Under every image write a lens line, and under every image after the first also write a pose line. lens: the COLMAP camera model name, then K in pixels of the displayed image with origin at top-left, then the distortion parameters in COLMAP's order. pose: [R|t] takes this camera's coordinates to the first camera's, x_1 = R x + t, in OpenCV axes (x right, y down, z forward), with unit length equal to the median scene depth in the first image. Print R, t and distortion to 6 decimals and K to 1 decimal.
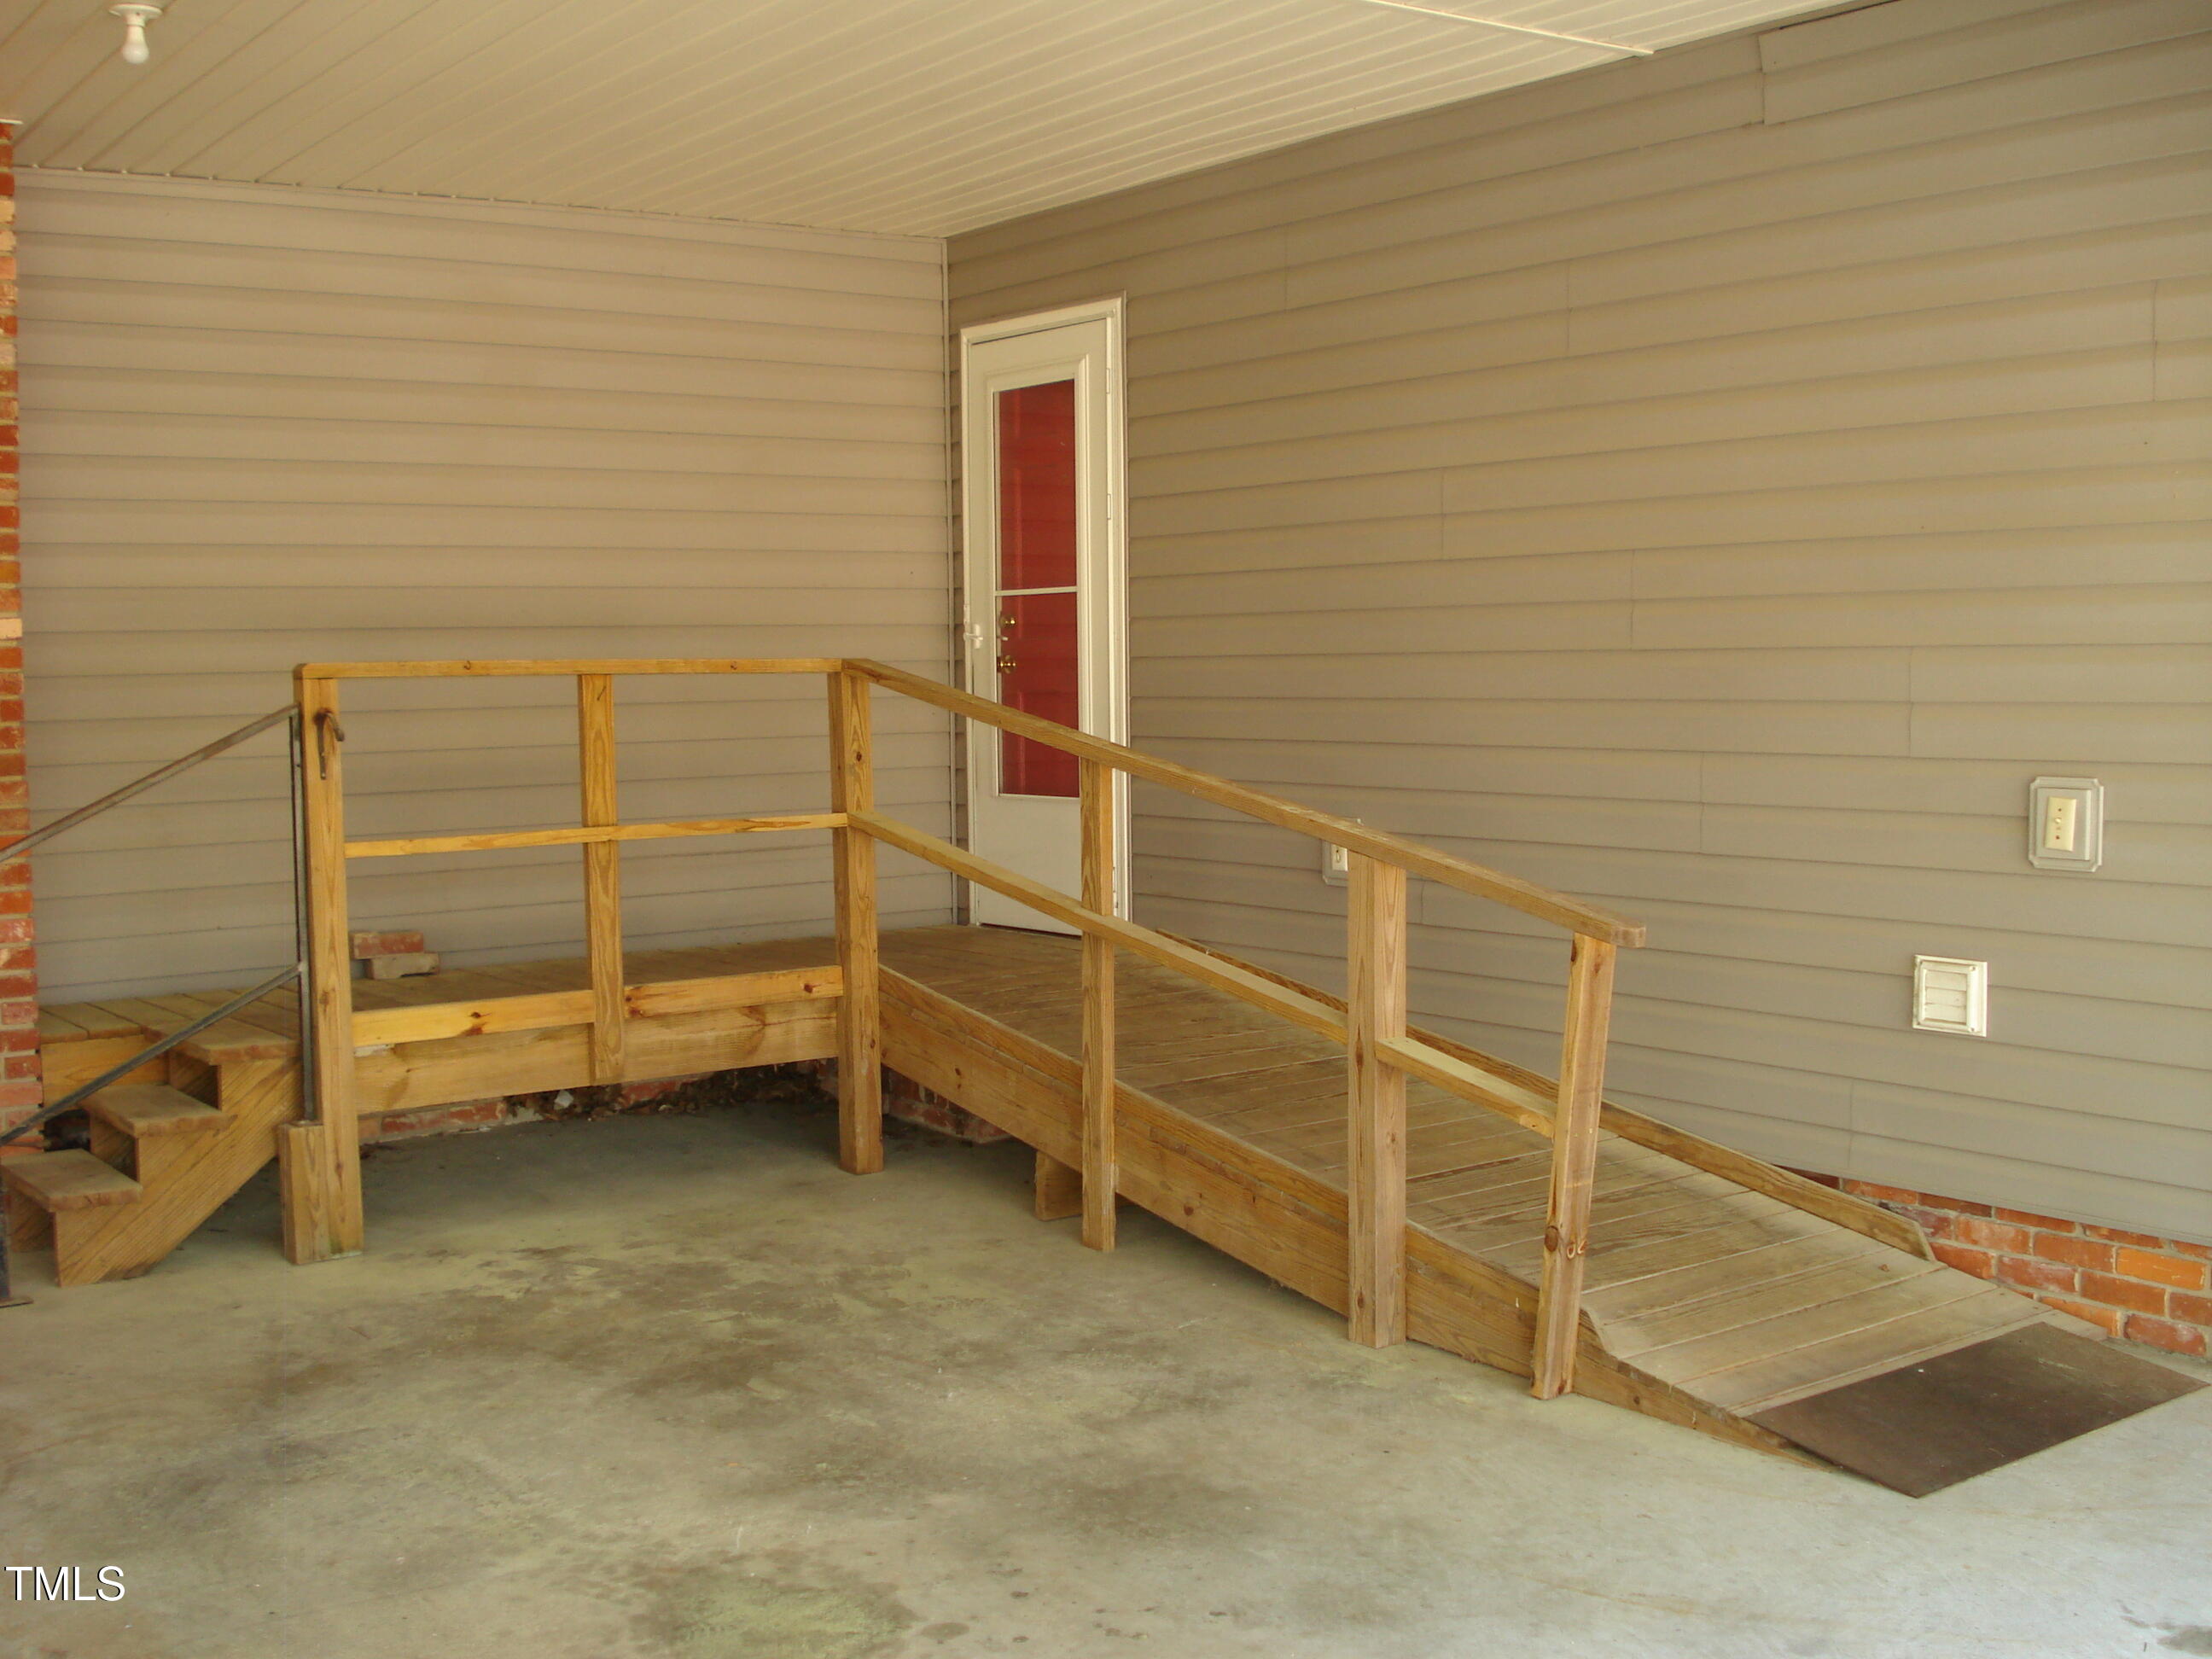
lens RADIAL K [[2502.3, 0, 1106.0], [0, 2502.3, 829.5], [0, 0, 1]] dist [-0.062502, -0.119940]
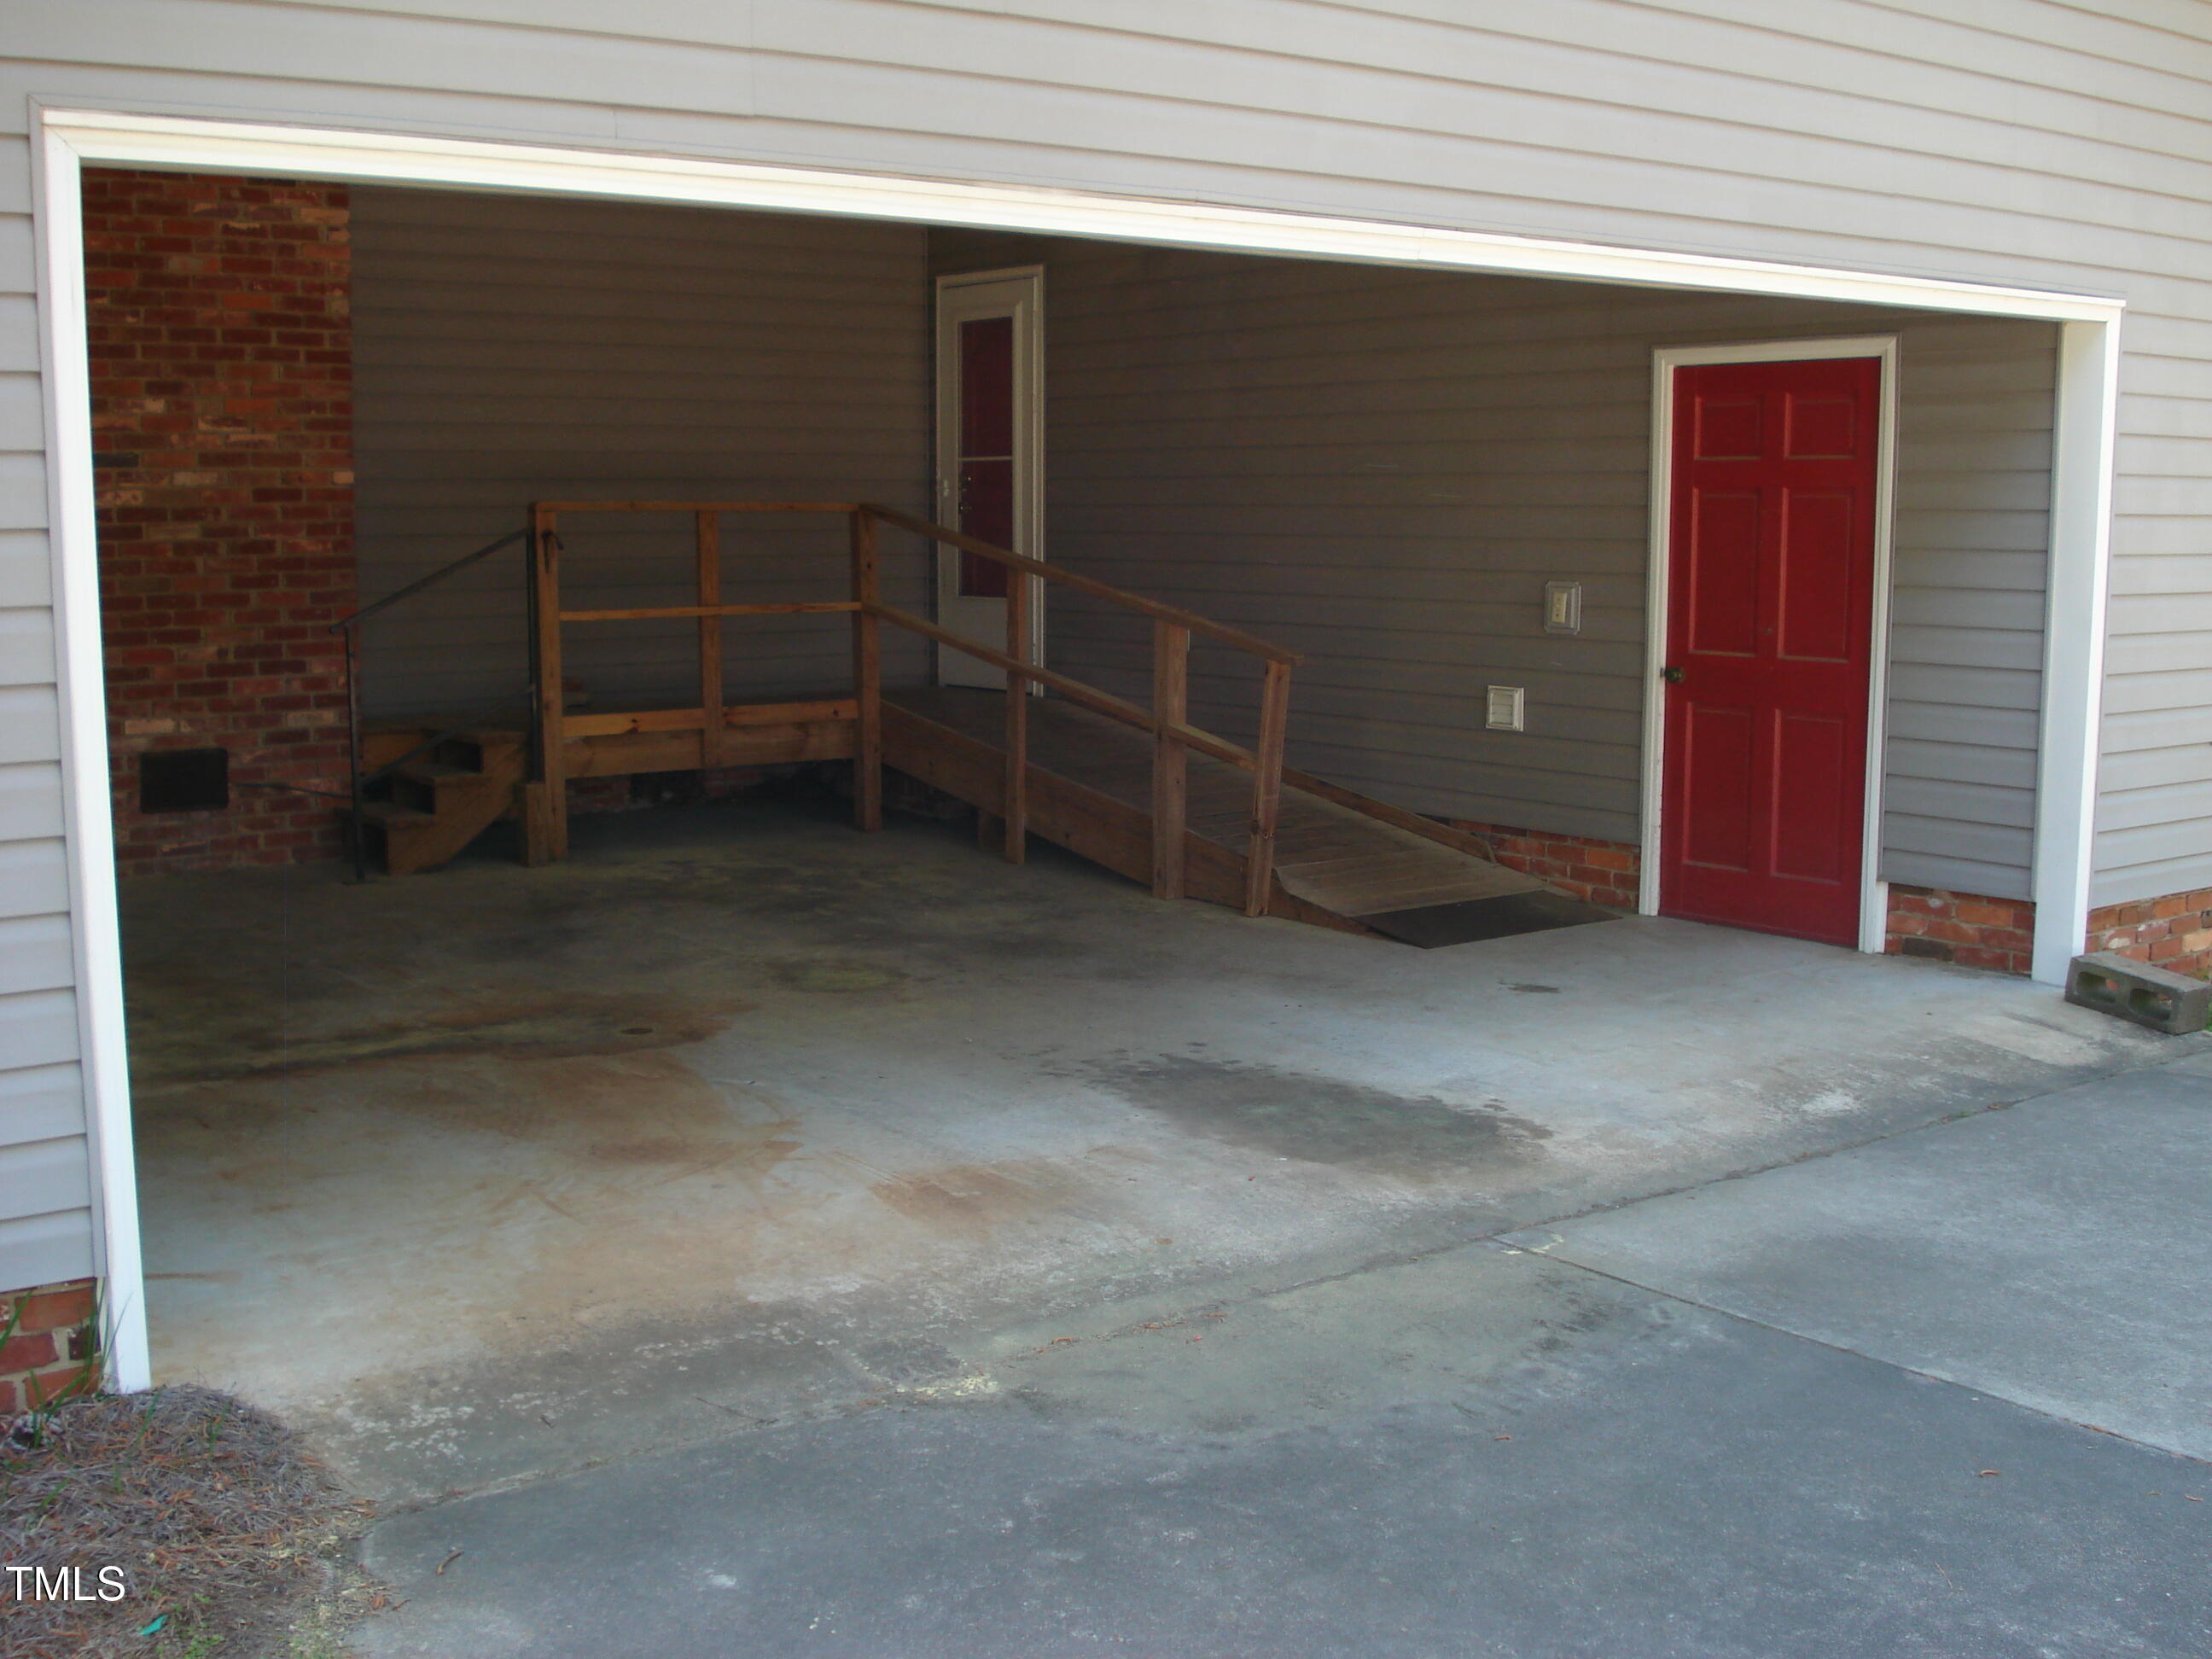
lens RADIAL K [[2502.3, 0, 1106.0], [0, 2502.3, 829.5], [0, 0, 1]] dist [-0.062502, -0.119940]
pose [[0.999821, 0.012565, 0.014162, 0.034092], [-0.013435, 0.997918, 0.063073, 0.040428], [-0.013340, -0.063252, 0.997908, -0.664161]]
